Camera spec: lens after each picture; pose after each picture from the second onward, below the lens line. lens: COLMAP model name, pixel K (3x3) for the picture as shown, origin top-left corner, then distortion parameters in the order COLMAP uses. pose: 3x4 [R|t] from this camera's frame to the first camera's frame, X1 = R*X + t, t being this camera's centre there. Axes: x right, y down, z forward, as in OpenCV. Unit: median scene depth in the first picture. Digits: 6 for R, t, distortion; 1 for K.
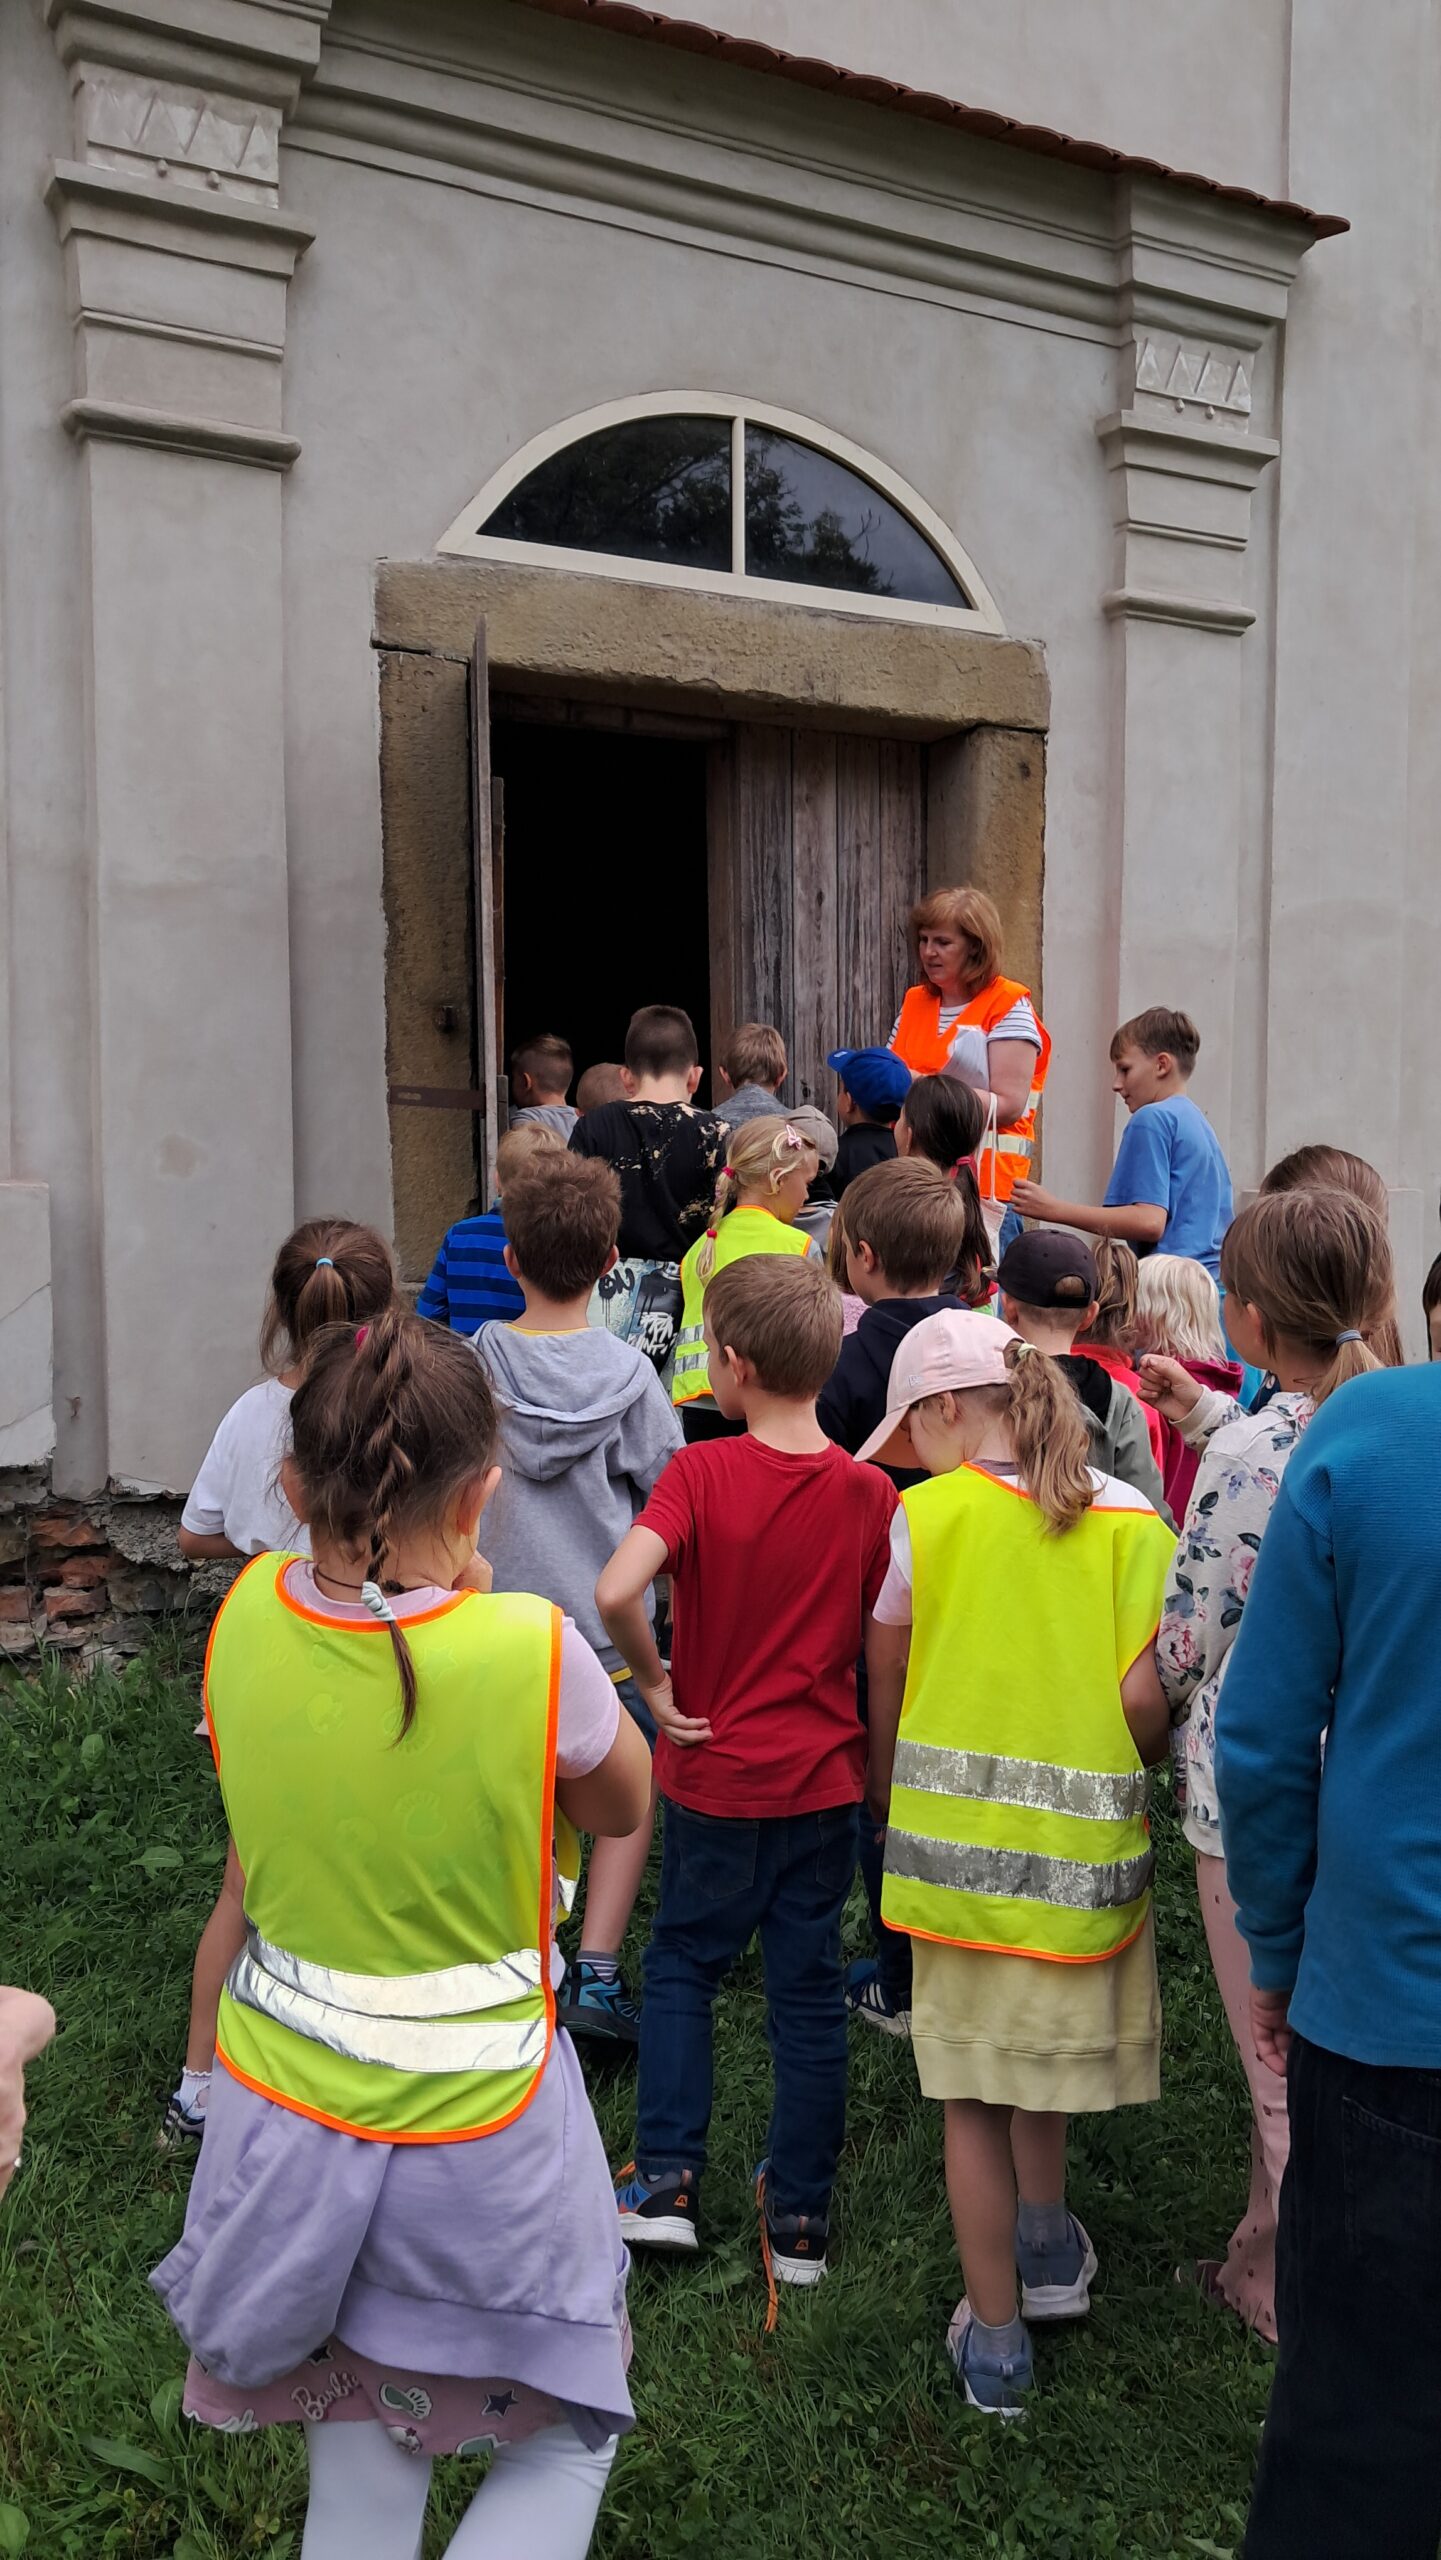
lens RADIAL K [[2037.5, 0, 721.7], [0, 2037.5, 1283.2], [0, 0, 1]] dist [0.042946, -0.059310]
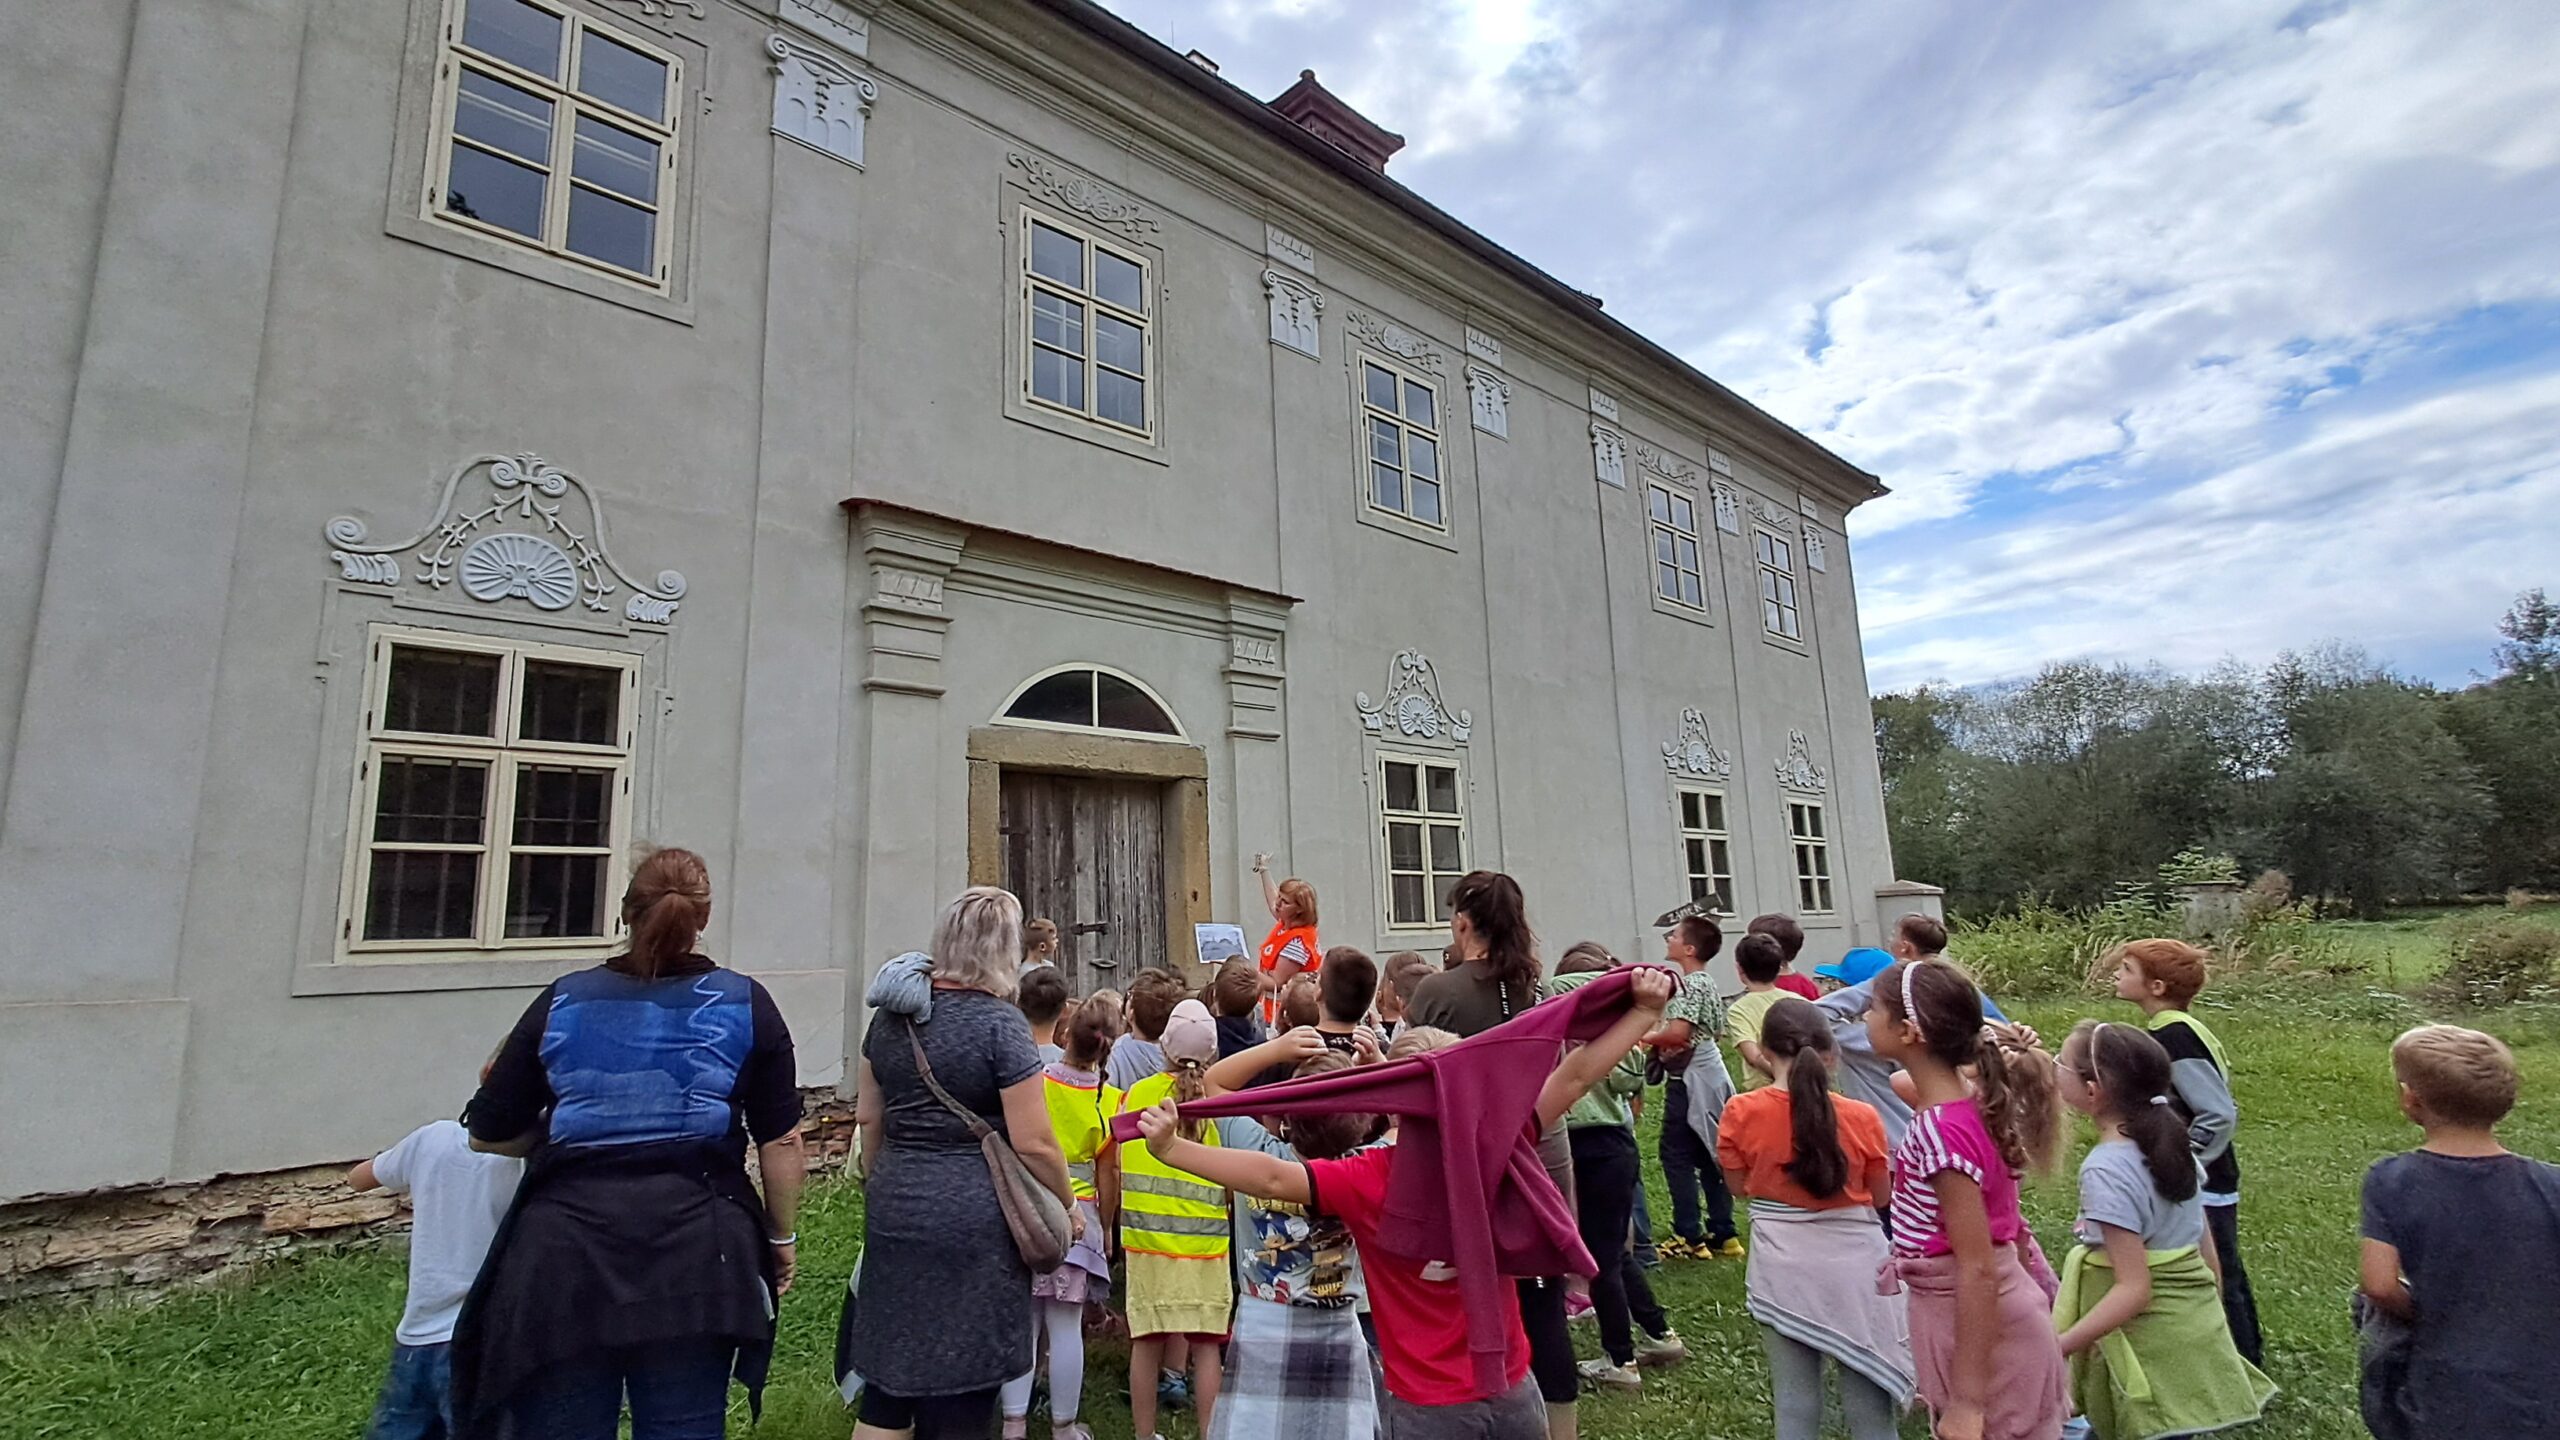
lens RADIAL K [[1186.2, 0, 1275.6], [0, 1186.2, 716.5], [0, 0, 1]] dist [0.000392, 0.002161]
pose [[0.965196, 0.010329, 0.261325, -0.159506], [0.055074, 0.968785, -0.241709, 0.026573], [-0.255664, 0.247689, 0.934498, -0.478902]]
